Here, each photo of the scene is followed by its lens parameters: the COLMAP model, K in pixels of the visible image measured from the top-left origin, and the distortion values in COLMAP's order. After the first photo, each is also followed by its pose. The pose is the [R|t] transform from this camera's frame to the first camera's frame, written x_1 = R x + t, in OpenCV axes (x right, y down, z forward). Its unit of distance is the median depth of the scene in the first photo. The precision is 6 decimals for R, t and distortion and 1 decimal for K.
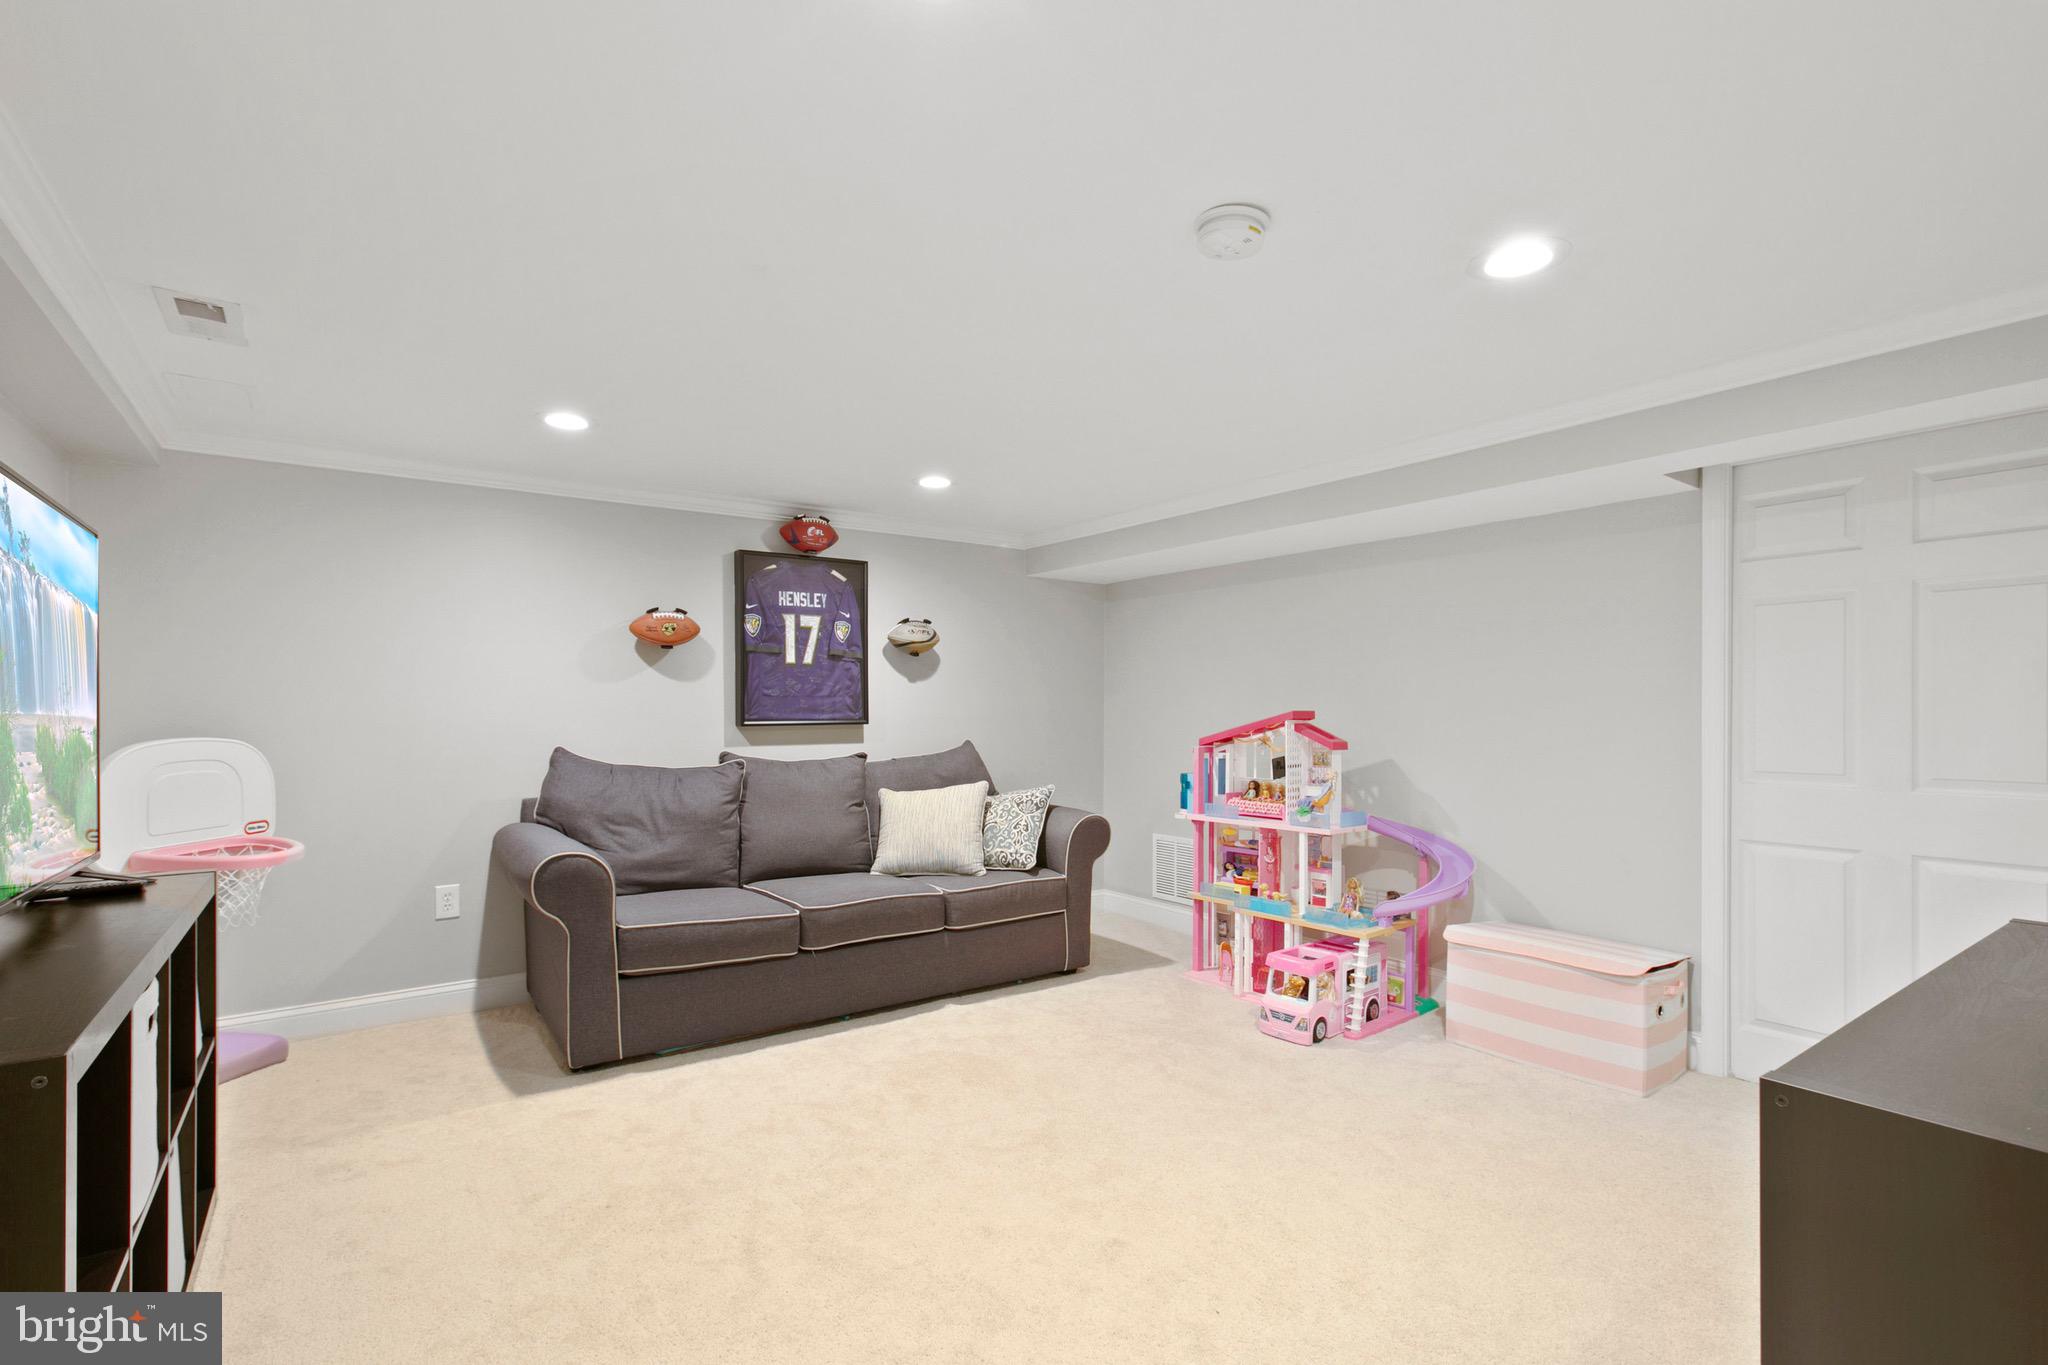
lens RADIAL K [[941.4, 0, 1007.1], [0, 941.4, 710.4], [0, 0, 1]] dist [-0.001544, 0.008051]
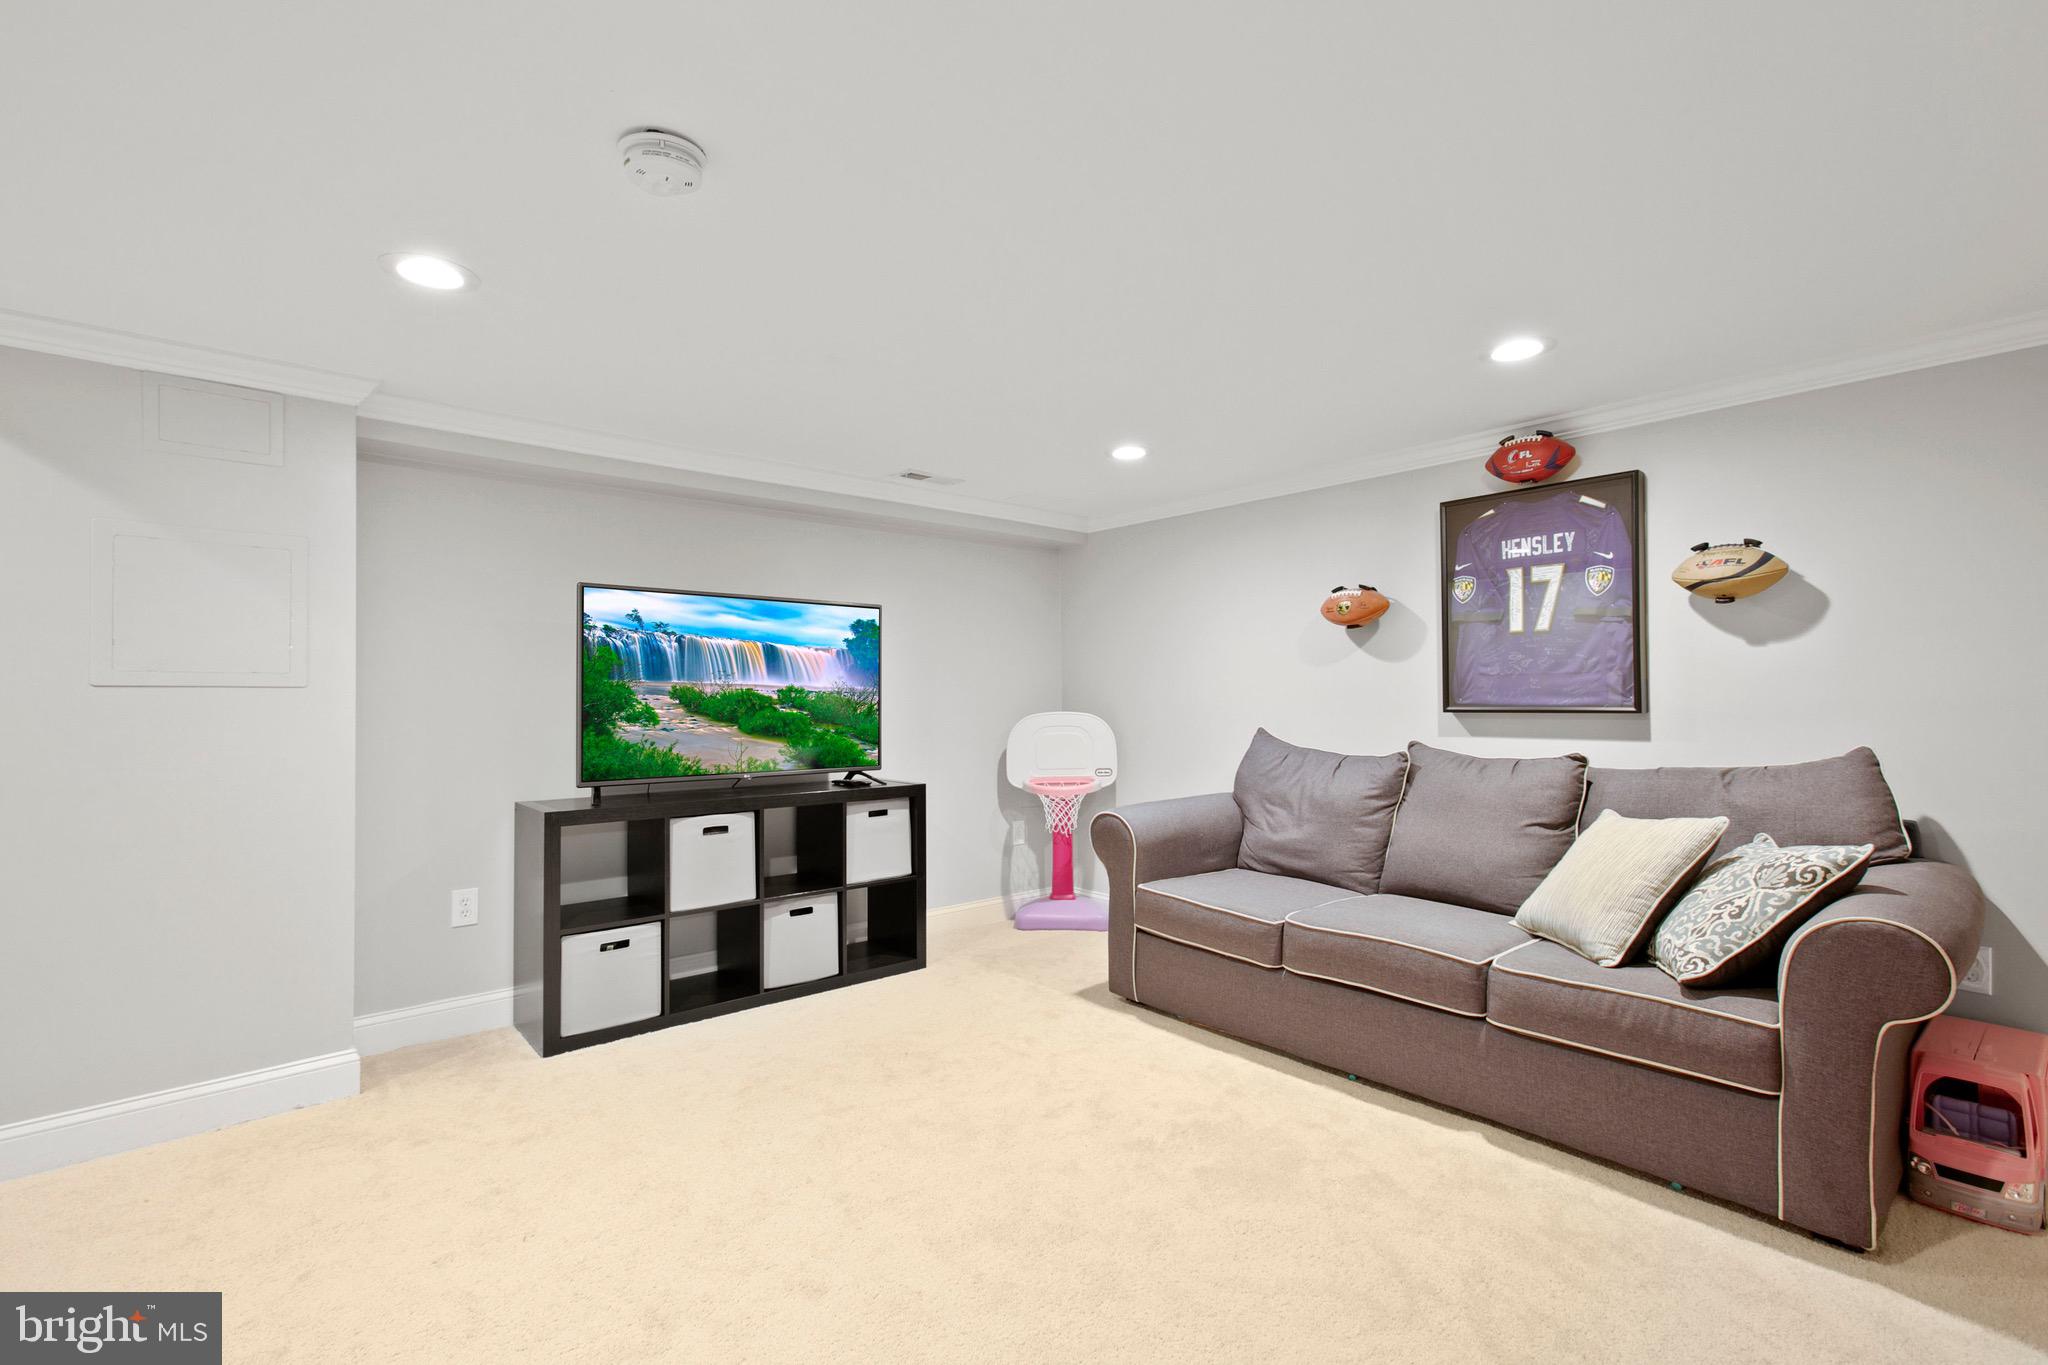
lens RADIAL K [[932.9, 0, 1024.0], [0, 932.9, 682.5], [0, 0, 1]] dist [-0.023072, 0.041406]
pose [[0.105754, -0.016115, -0.994262, 0.509694], [-0.000610, 0.999867, -0.016271, 0.004029], [0.994392, 0.002327, 0.105730, 0.550002]]
